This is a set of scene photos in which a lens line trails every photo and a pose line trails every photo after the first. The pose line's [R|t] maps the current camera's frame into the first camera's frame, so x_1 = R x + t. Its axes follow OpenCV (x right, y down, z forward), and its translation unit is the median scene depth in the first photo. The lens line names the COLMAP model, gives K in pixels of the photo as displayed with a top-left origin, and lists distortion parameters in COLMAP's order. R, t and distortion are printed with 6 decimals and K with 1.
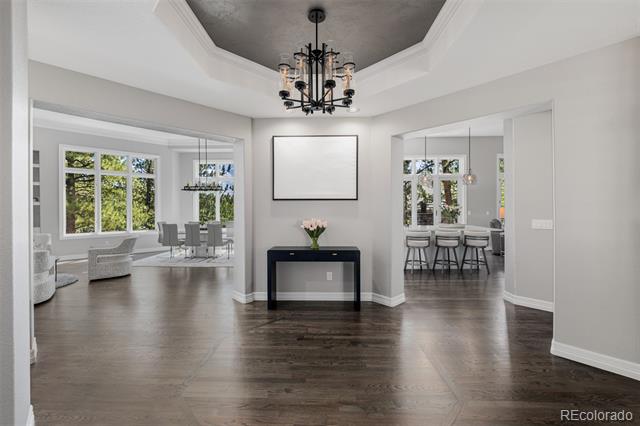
lens RADIAL K [[270.8, 0, 317.0], [0, 270.8, 208.7], [0, 0, 1]] dist [-0.000223, 0.000229]
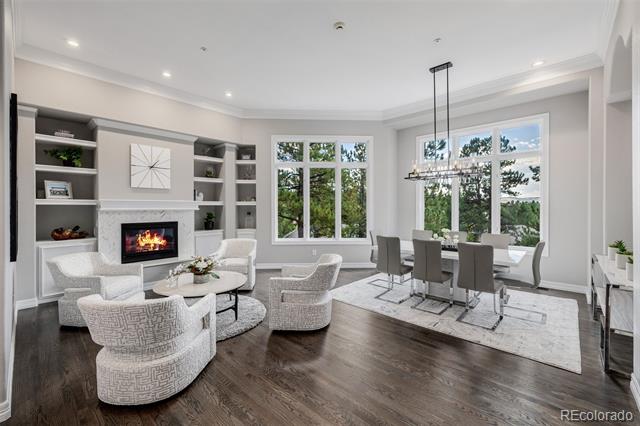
lens RADIAL K [[270.8, 0, 317.0], [0, 270.8, 208.7], [0, 0, 1]] dist [-0.000223, 0.000229]
pose [[0.749464, 0.004192, -0.662032, -0.255067], [-0.001101, 0.999986, 0.005085, -0.006626], [0.662044, -0.003082, 0.749458, 0.431230]]
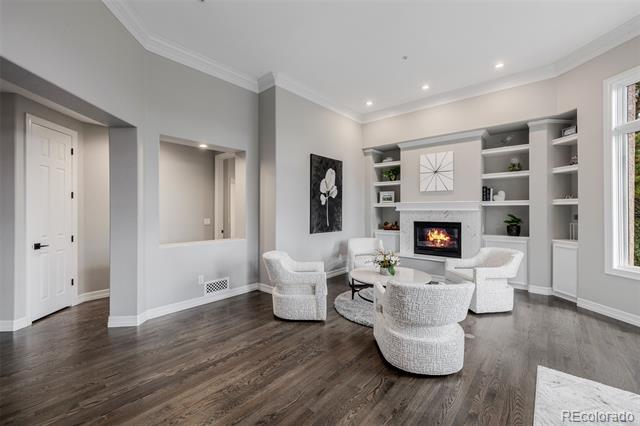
lens RADIAL K [[270.8, 0, 317.0], [0, 270.8, 208.7], [0, 0, 1]] dist [-0.000223, 0.000229]
pose [[-0.631738, -0.002246, -0.775179, -0.224028], [0.000564, 0.999994, -0.003357, -0.002325], [0.775182, -0.002558, -0.631733, 0.882444]]
